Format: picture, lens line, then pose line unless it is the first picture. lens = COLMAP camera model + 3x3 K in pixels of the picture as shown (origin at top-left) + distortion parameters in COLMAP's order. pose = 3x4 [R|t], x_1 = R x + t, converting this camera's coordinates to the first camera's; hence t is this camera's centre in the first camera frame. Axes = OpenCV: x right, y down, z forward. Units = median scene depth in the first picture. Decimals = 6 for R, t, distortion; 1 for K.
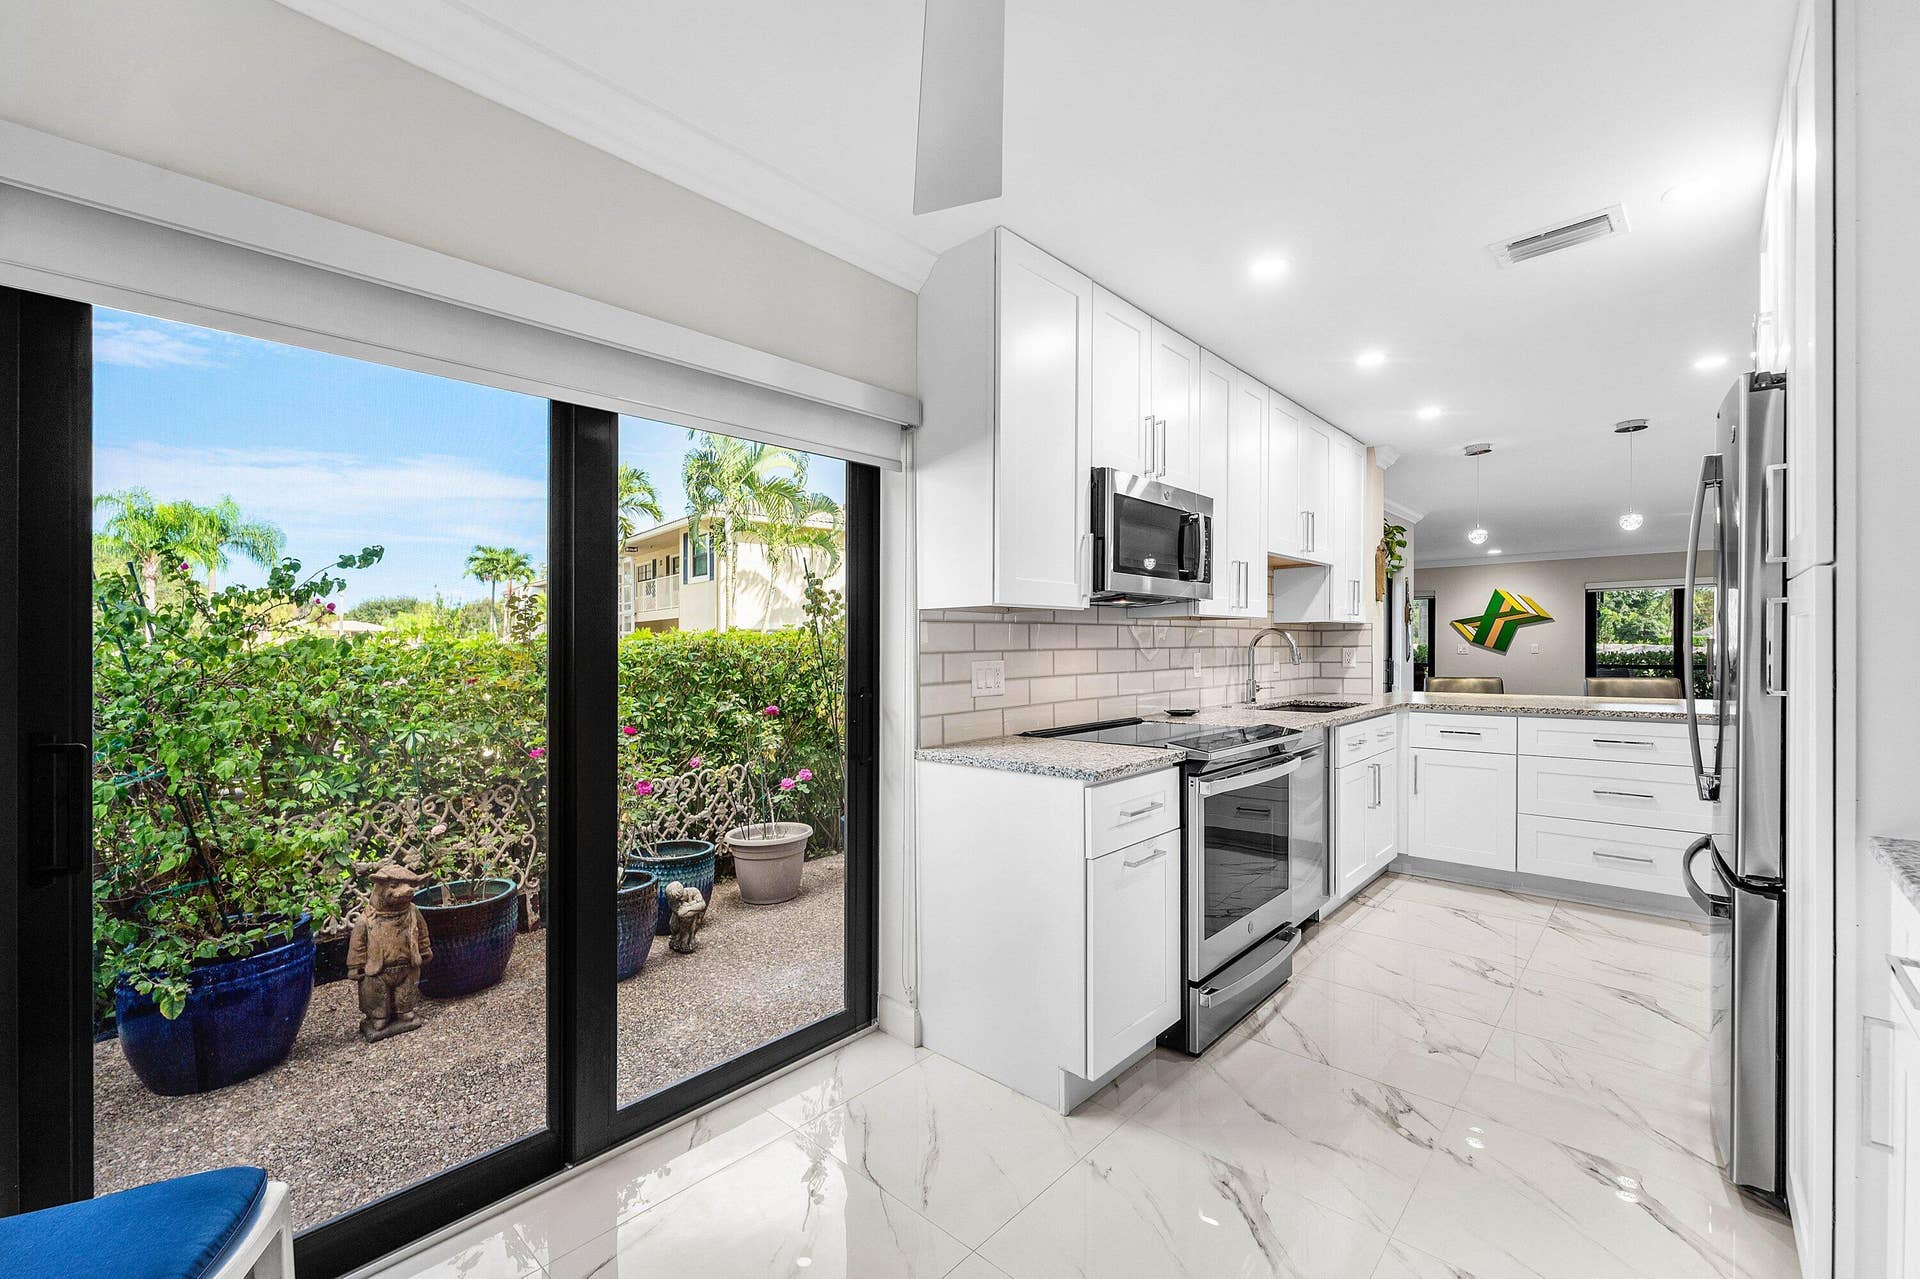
lens RADIAL K [[783.6, 0, 962.6], [0, 783.6, 649.0], [0, 0, 1]] dist [-0.002065, -0.000130]
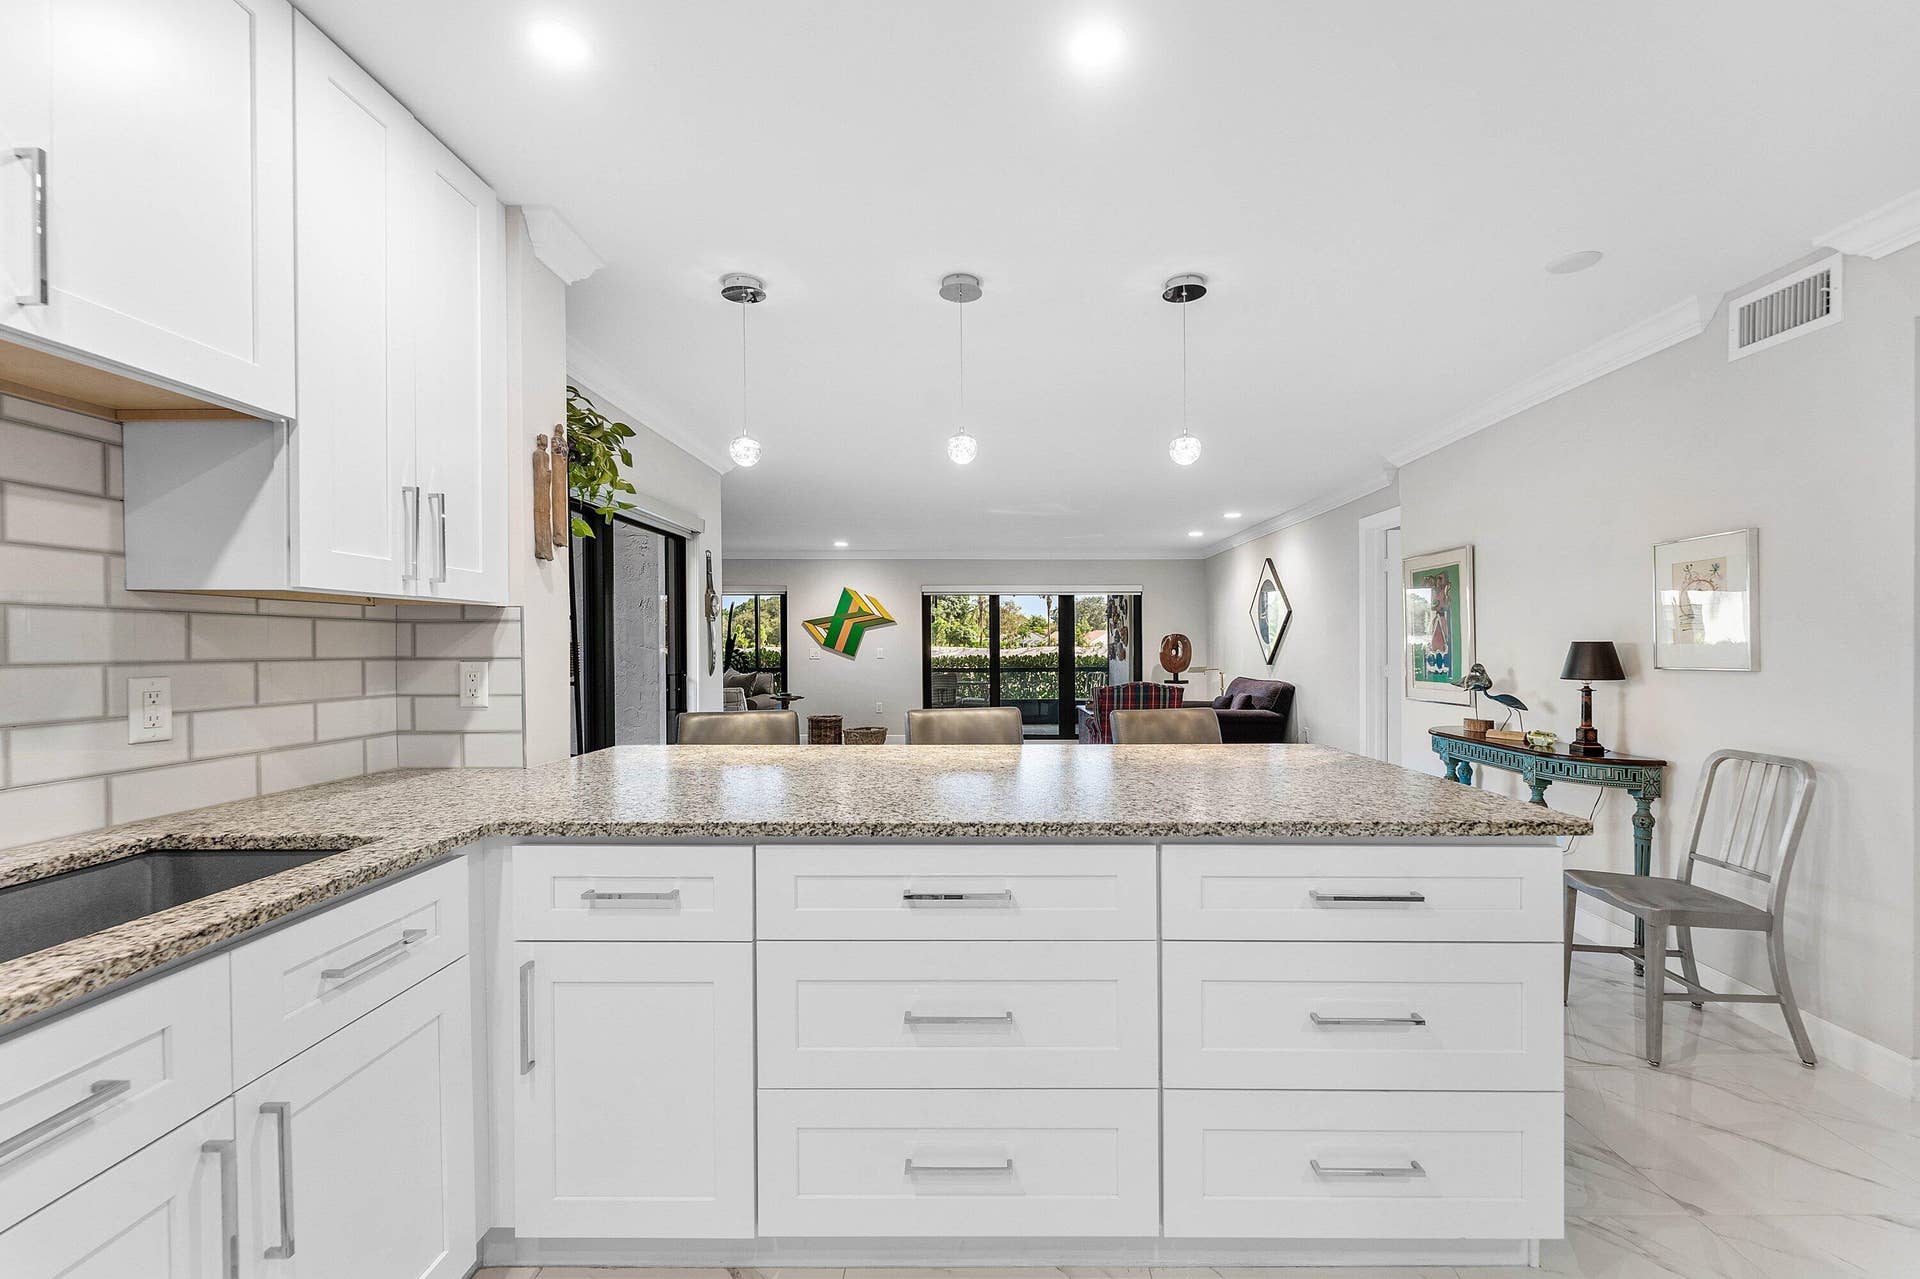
lens RADIAL K [[783.6, 0, 962.6], [0, 783.6, 649.0], [0, 0, 1]] dist [-0.002065, -0.000130]
pose [[0.754509, 0.002314, 0.656285, 0.184874], [-0.001903, 0.999997, -0.001338, -0.003831], [-0.656287, -0.000239, 0.754512, 0.219834]]
